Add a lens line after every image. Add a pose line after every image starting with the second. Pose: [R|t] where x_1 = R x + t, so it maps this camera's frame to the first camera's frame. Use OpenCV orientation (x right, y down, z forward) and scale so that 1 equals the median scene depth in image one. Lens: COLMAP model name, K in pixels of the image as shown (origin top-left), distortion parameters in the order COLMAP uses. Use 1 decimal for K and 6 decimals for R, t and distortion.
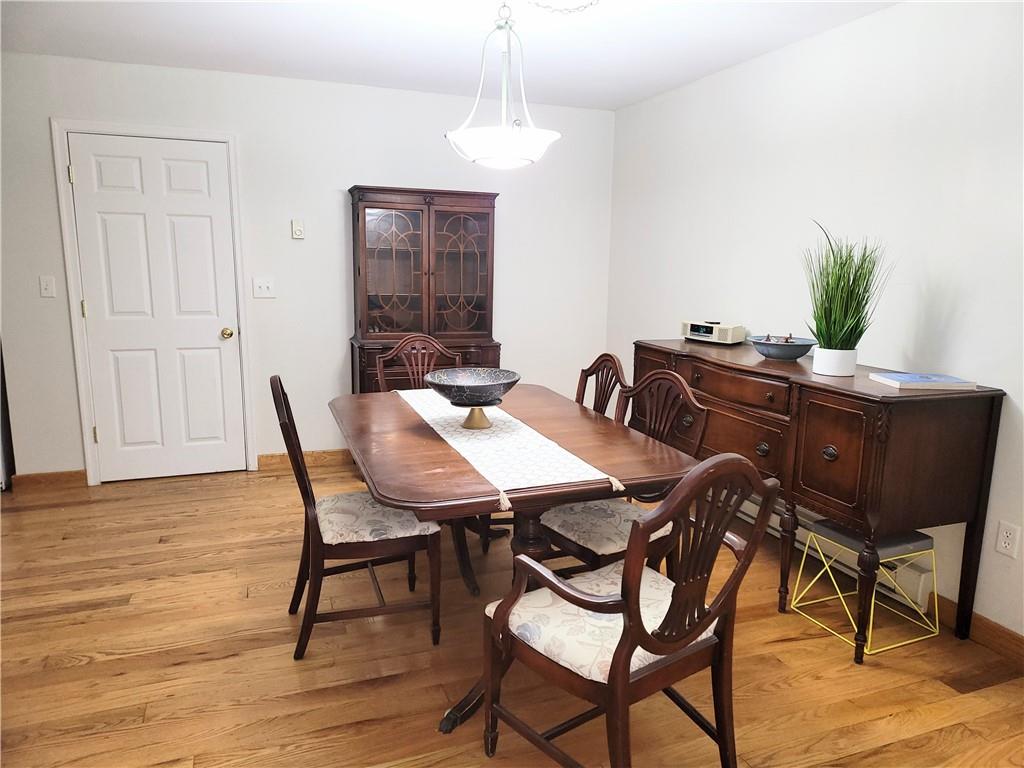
lens RADIAL K [[687.0, 0, 512.1], [0, 687.0, 390.0], [0, 0, 1]] dist [0.004343, -0.009617]
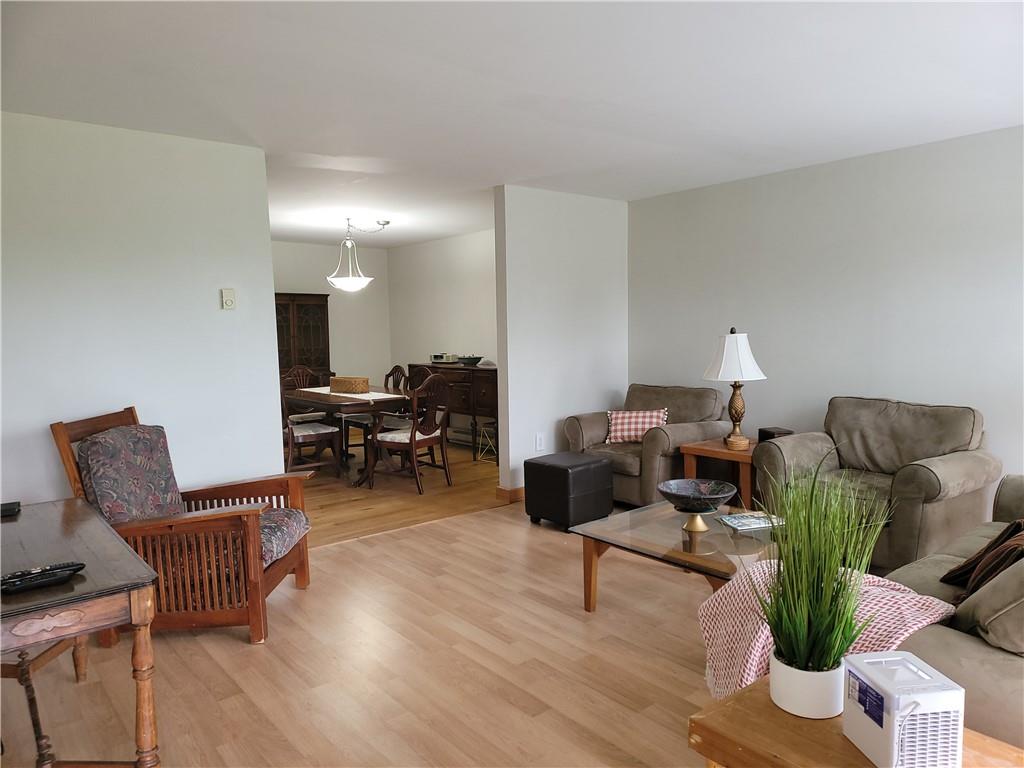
lens RADIAL K [[687.0, 0, 516.1], [0, 687.0, 388.7], [0, 0, 1]] dist [0.004343, -0.009617]
pose [[0.940209, -0.065284, 0.334284, -0.245836], [0.097934, 0.991829, -0.081753, 0.236188], [-0.326216, 0.109603, 0.938920, -1.215752]]
